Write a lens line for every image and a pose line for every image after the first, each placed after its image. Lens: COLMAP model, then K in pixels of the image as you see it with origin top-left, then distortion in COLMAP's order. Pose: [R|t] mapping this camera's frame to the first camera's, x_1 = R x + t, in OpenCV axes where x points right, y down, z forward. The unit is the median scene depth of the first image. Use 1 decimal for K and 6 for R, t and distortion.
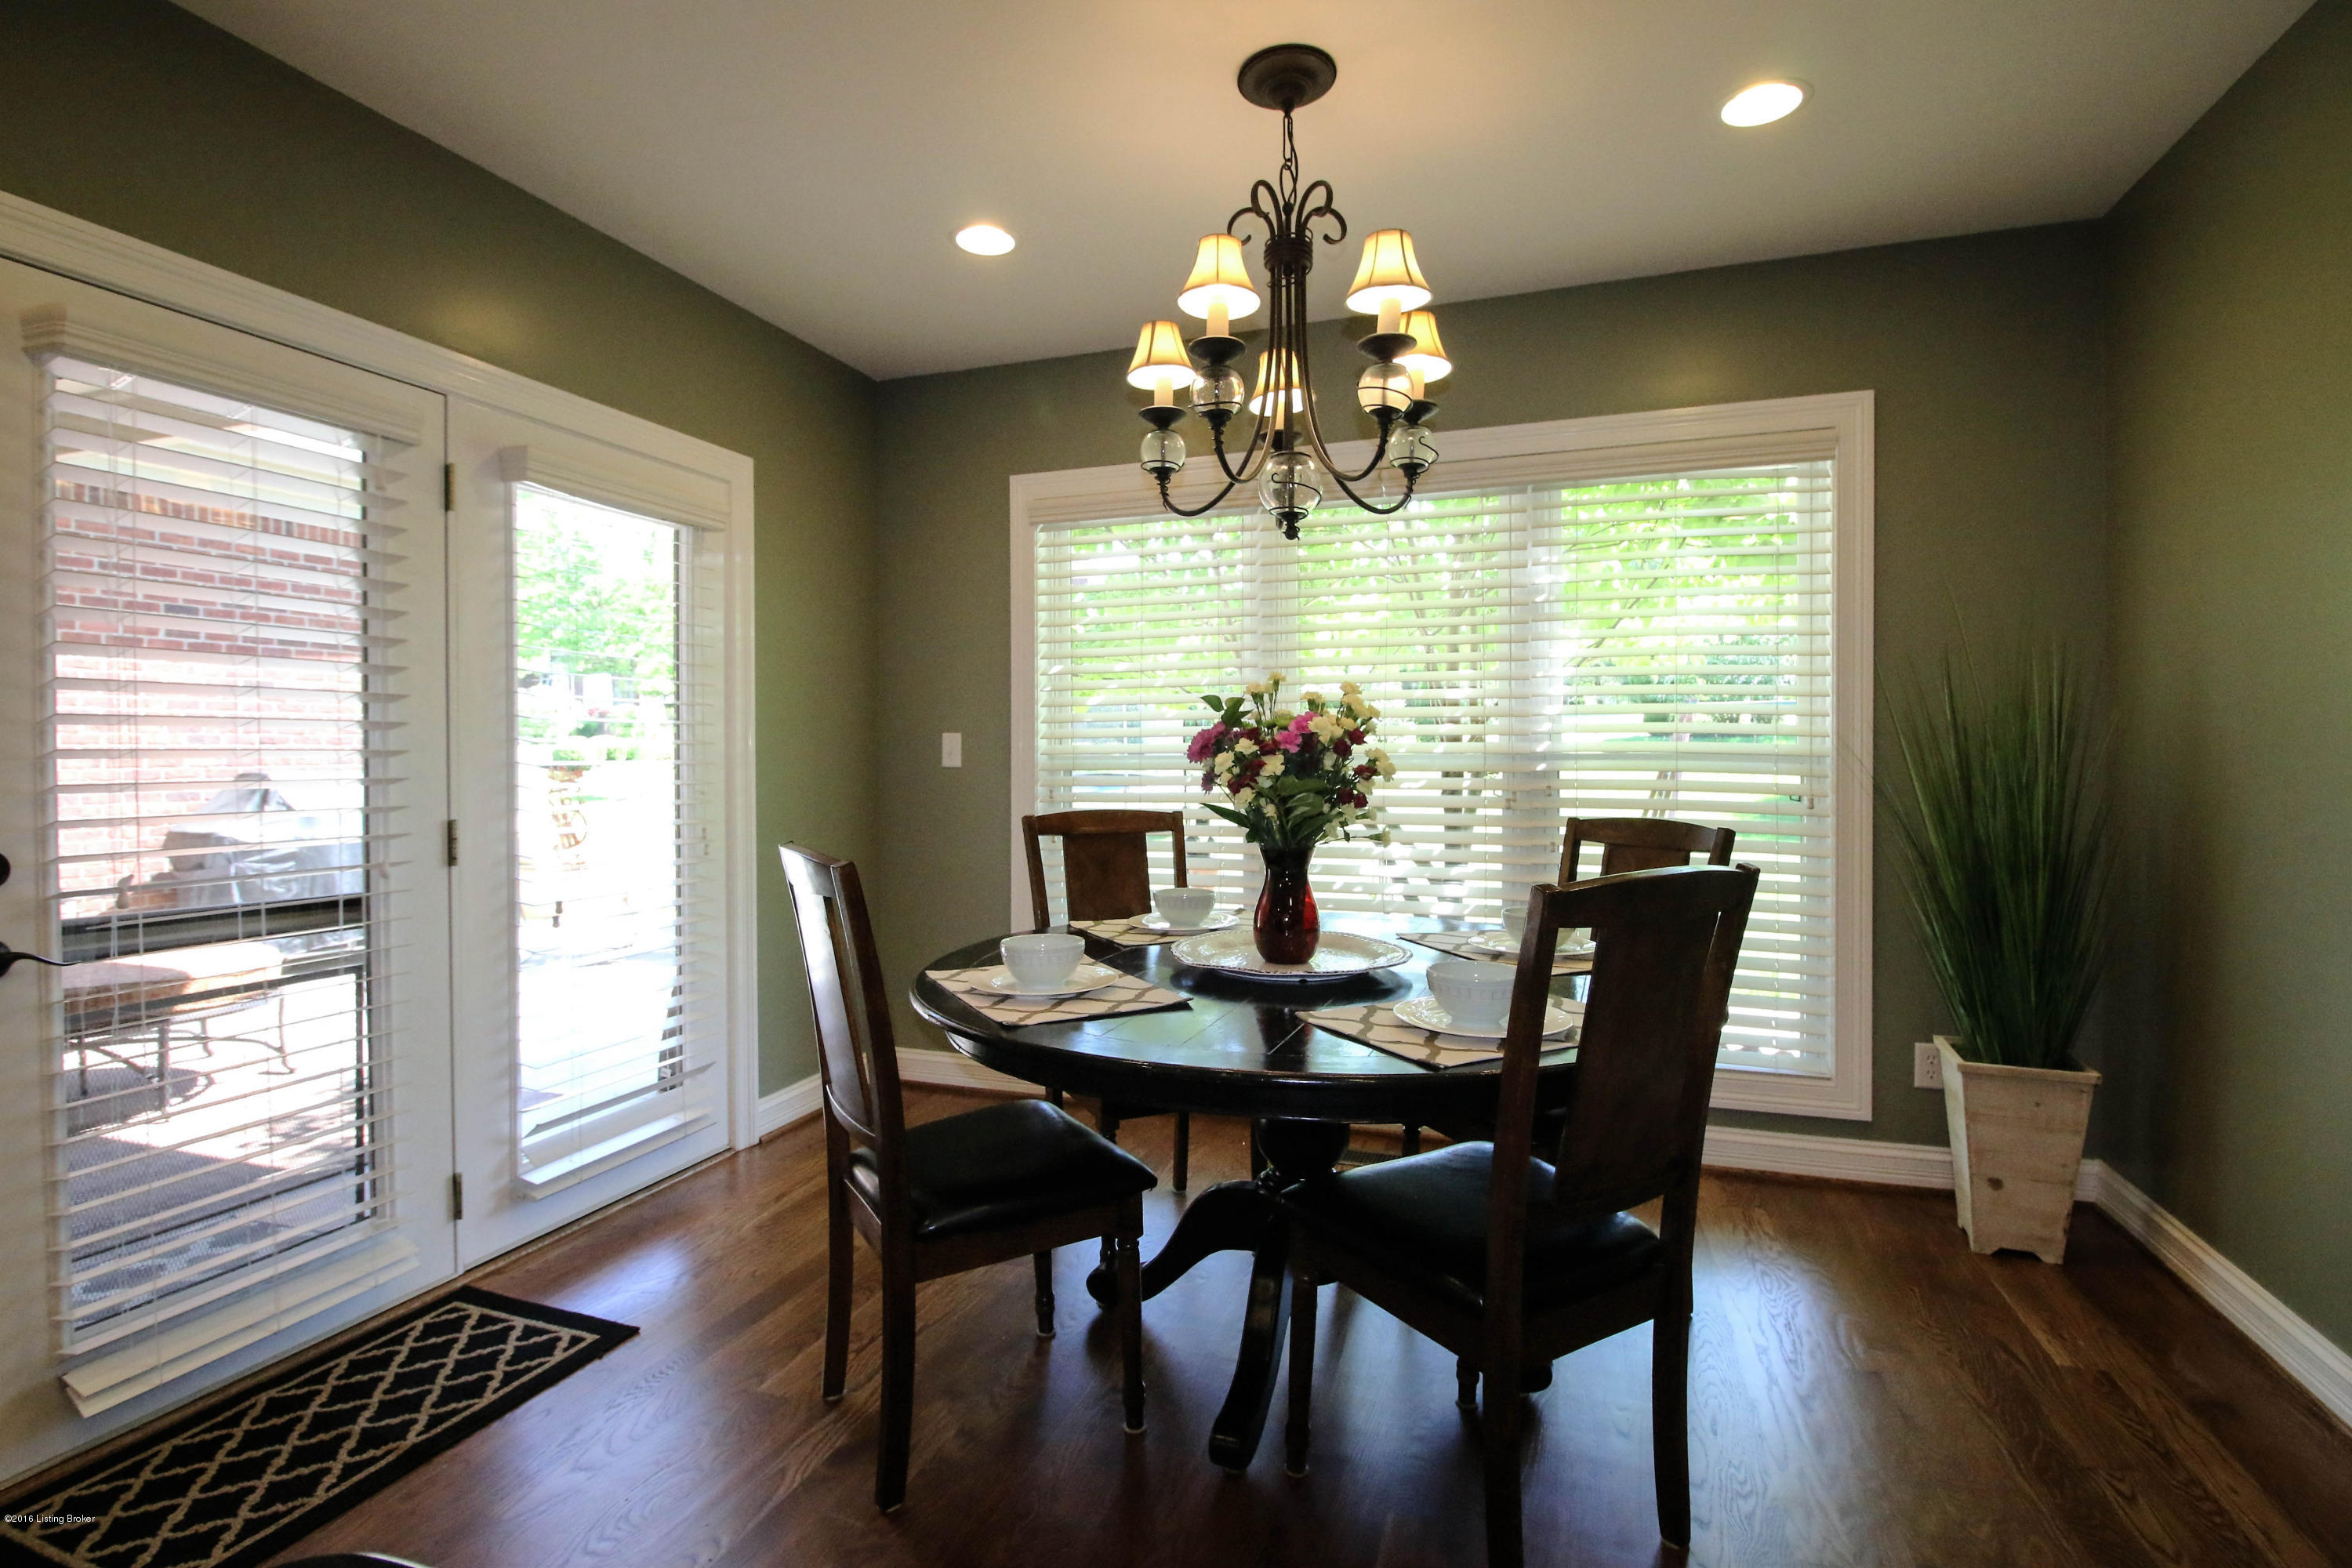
lens RADIAL K [[1130.1, 0, 1176.0], [0, 1130.1, 784.0], [0, 0, 1]] dist [-0.029194, 0.000021]
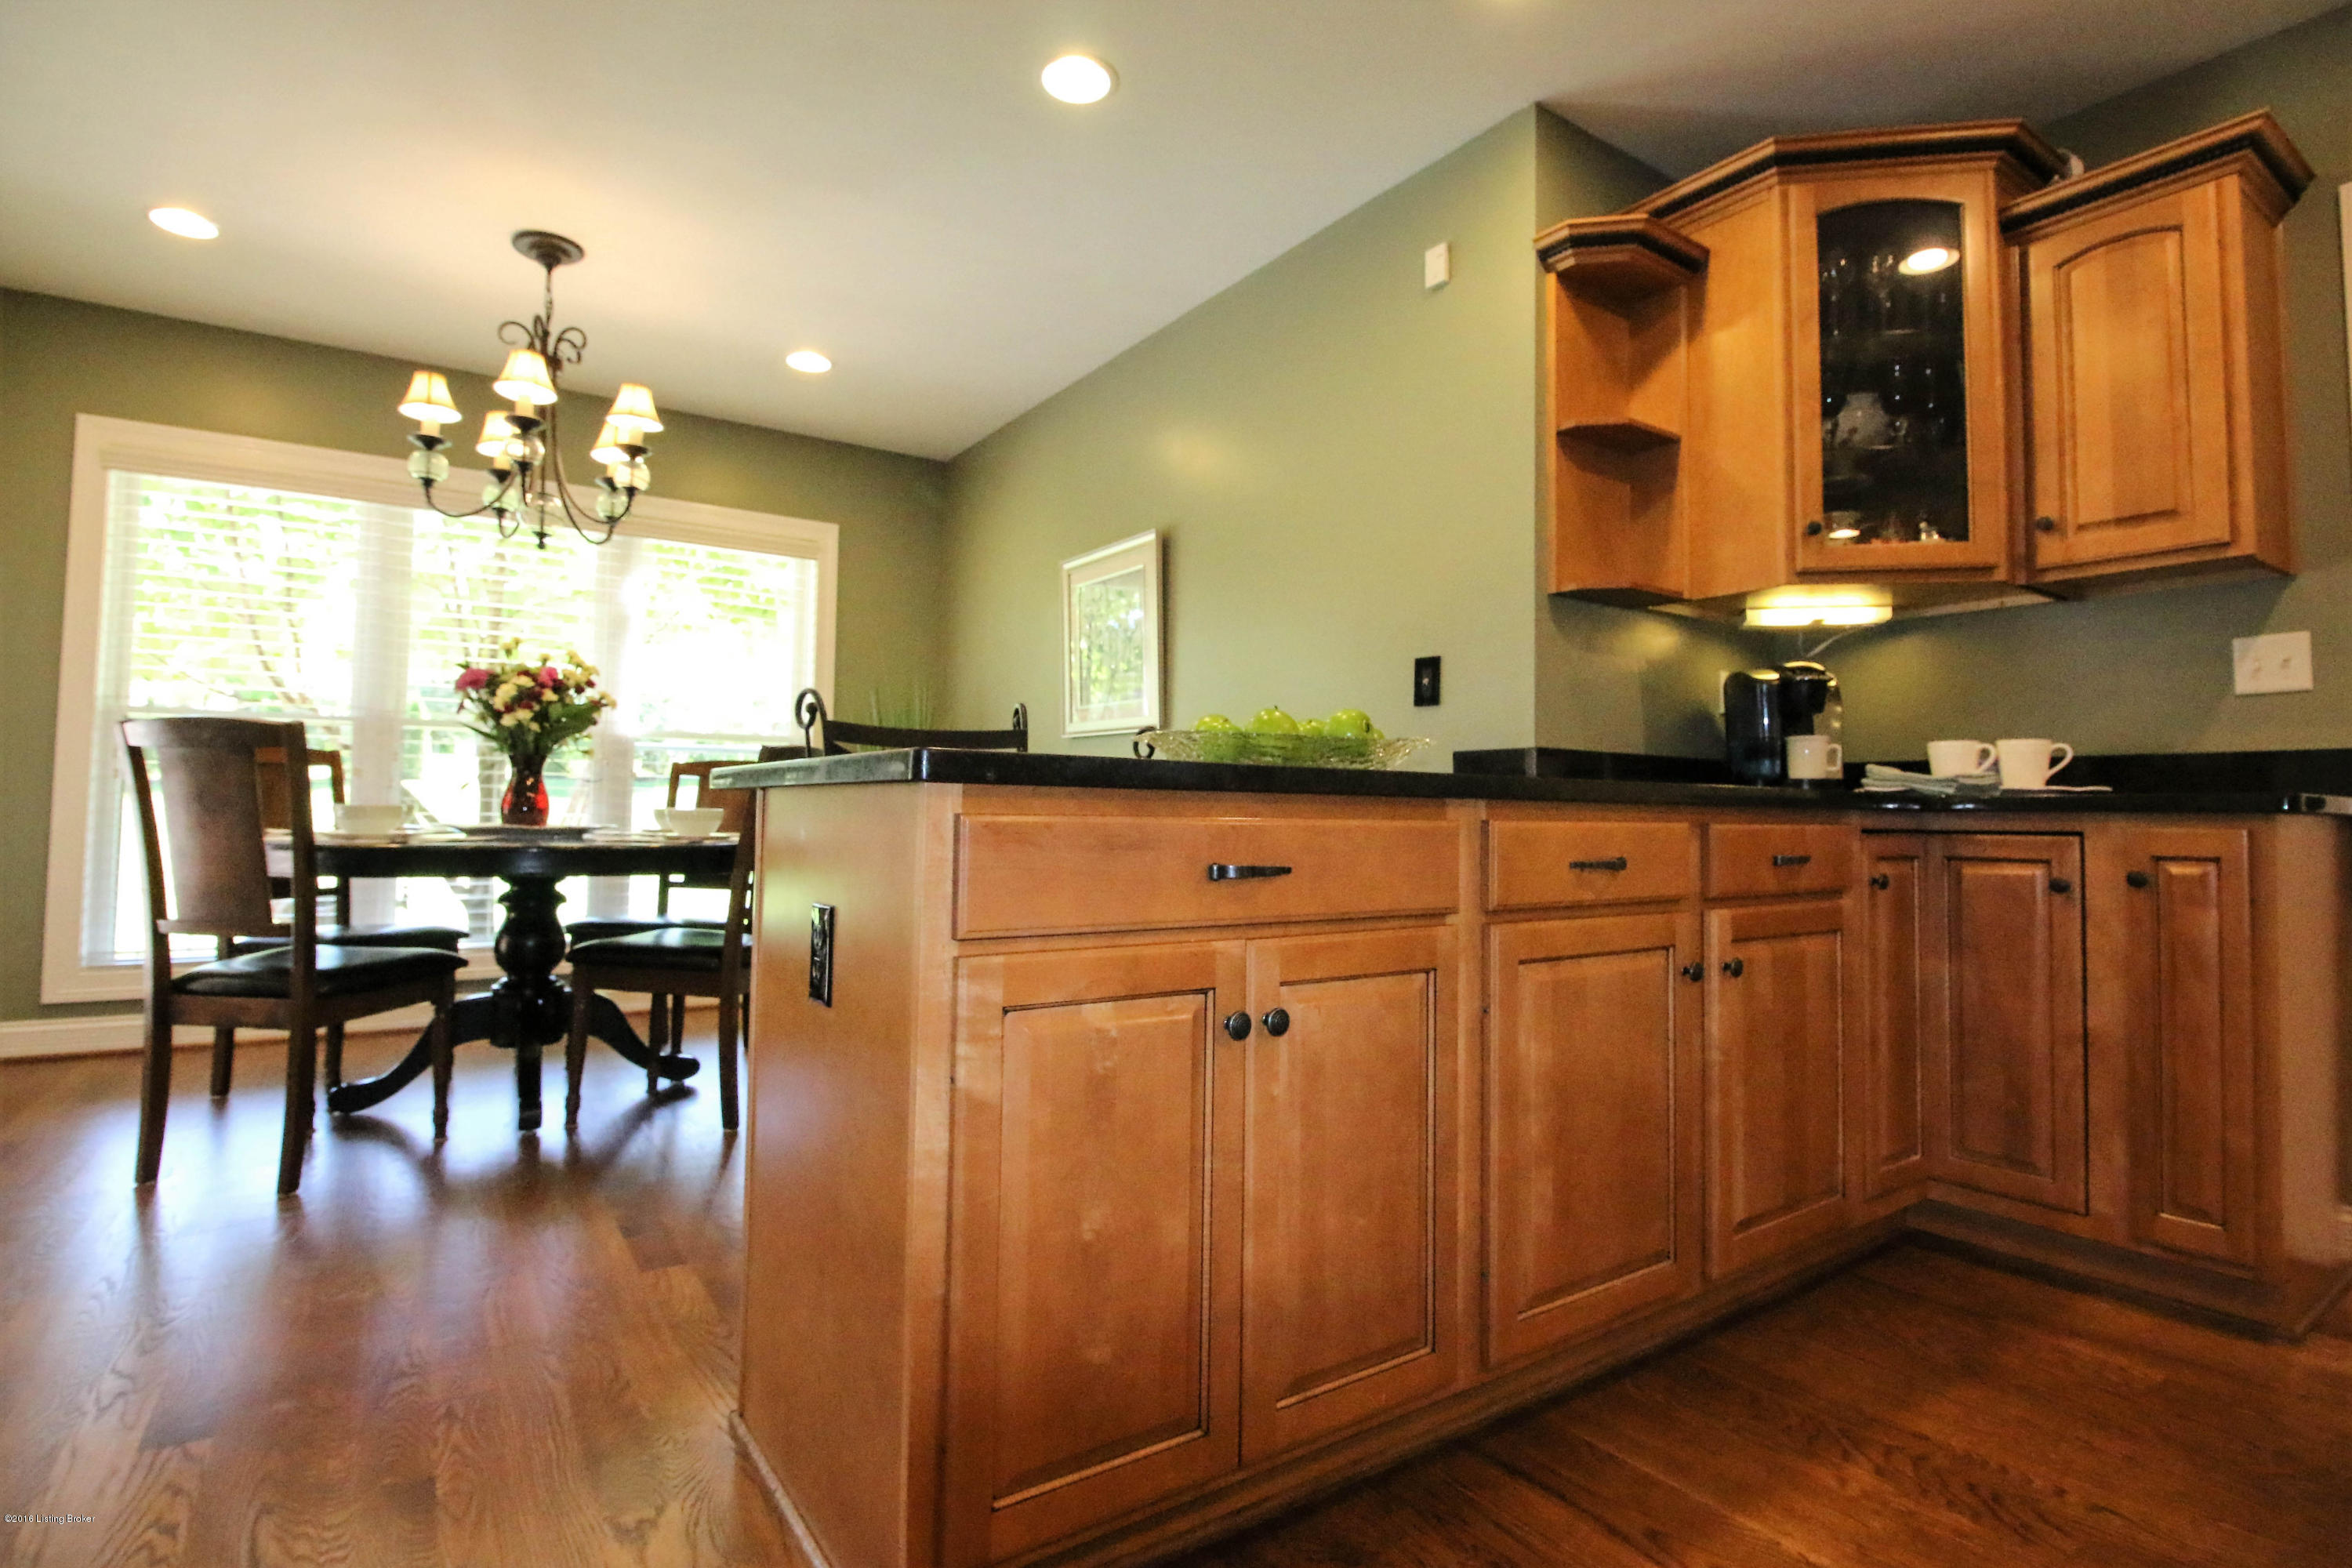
lens RADIAL K [[1130.1, 0, 1176.0], [0, 1130.1, 784.0], [0, 0, 1]] dist [-0.029194, 0.000021]
pose [[0.591800, 0.038119, 0.805183, -0.547988], [0.004275, 0.998719, -0.050423, 0.162510], [-0.806073, 0.033282, 0.590879, -0.518624]]
